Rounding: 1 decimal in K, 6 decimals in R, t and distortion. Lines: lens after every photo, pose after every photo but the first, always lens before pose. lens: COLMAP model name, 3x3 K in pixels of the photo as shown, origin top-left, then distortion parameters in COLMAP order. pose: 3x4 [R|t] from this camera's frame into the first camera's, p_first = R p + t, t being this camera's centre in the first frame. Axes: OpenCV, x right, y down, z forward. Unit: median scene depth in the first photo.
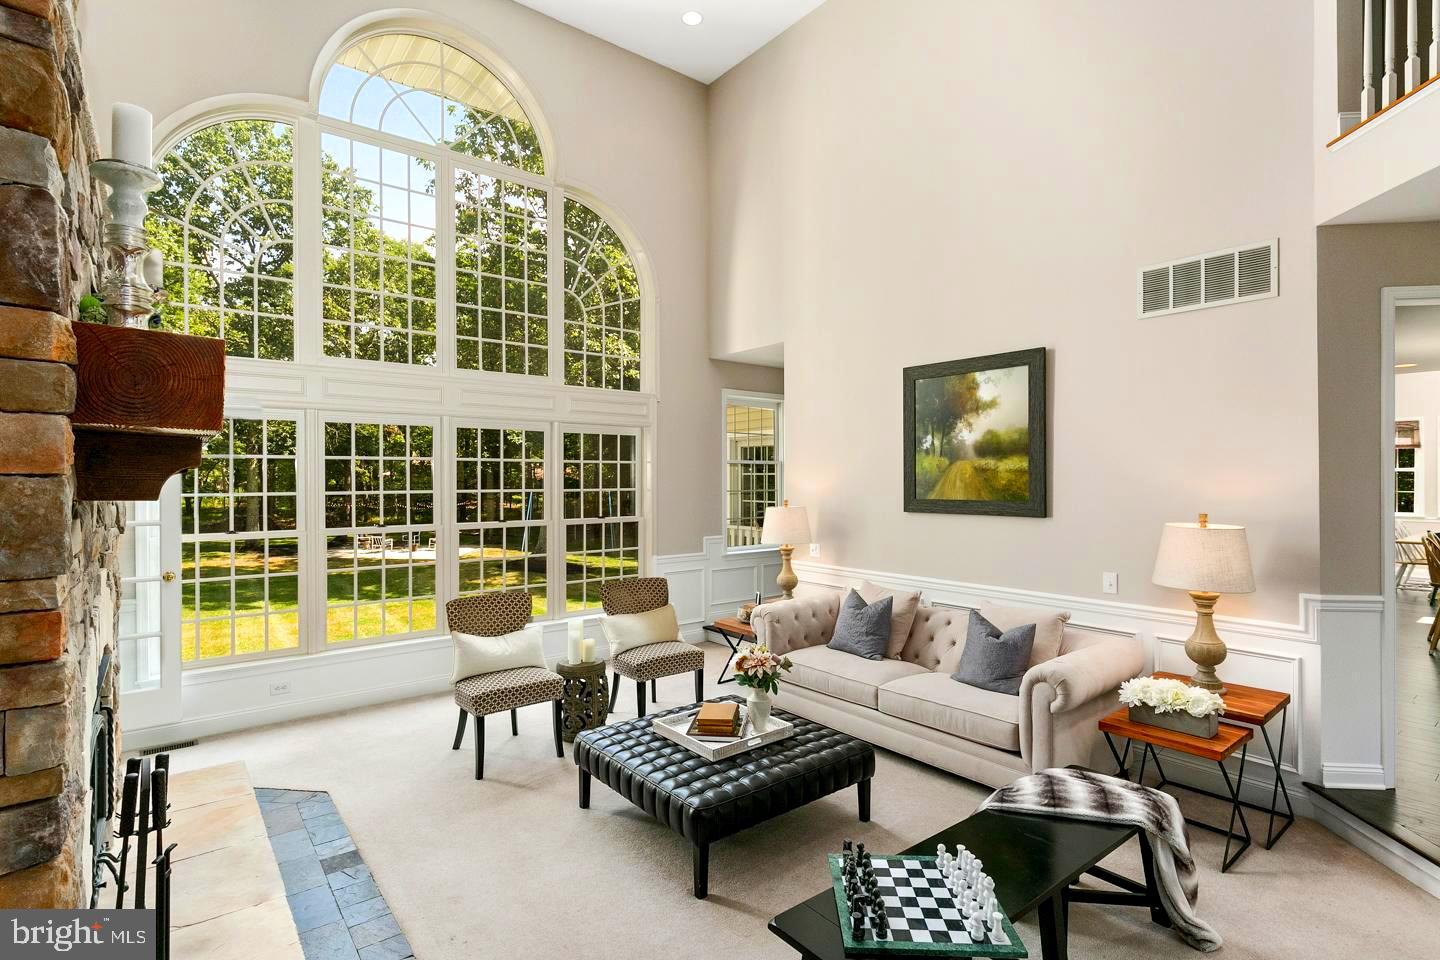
lens RADIAL K [[718.1, 0, 722.9], [0, 718.1, 479.4], [0, 0, 1]] dist [0.005155, 0.000085]
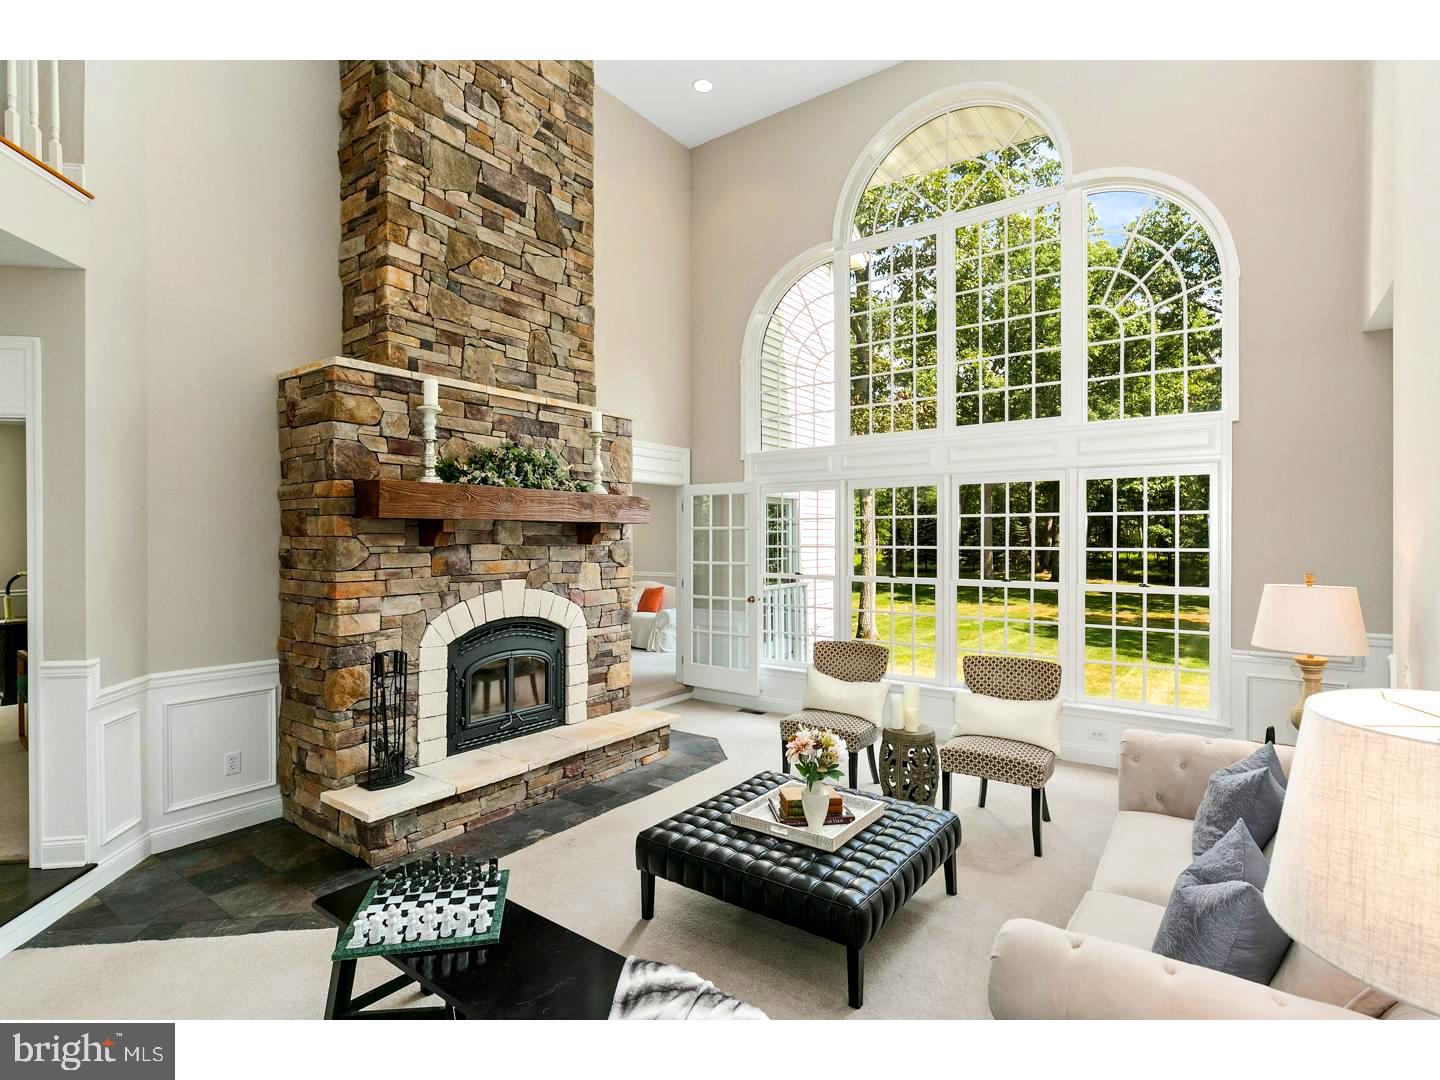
lens RADIAL K [[722.3, 0, 721.9], [0, 722.3, 537.3], [0, 0, 1]] dist [-0.006921, -0.000091]
pose [[0.246113, 0.006334, -0.969220, 0.451726], [-0.003260, 0.999978, 0.005707, -0.001961], [0.969236, 0.001755, 0.246129, 0.357440]]
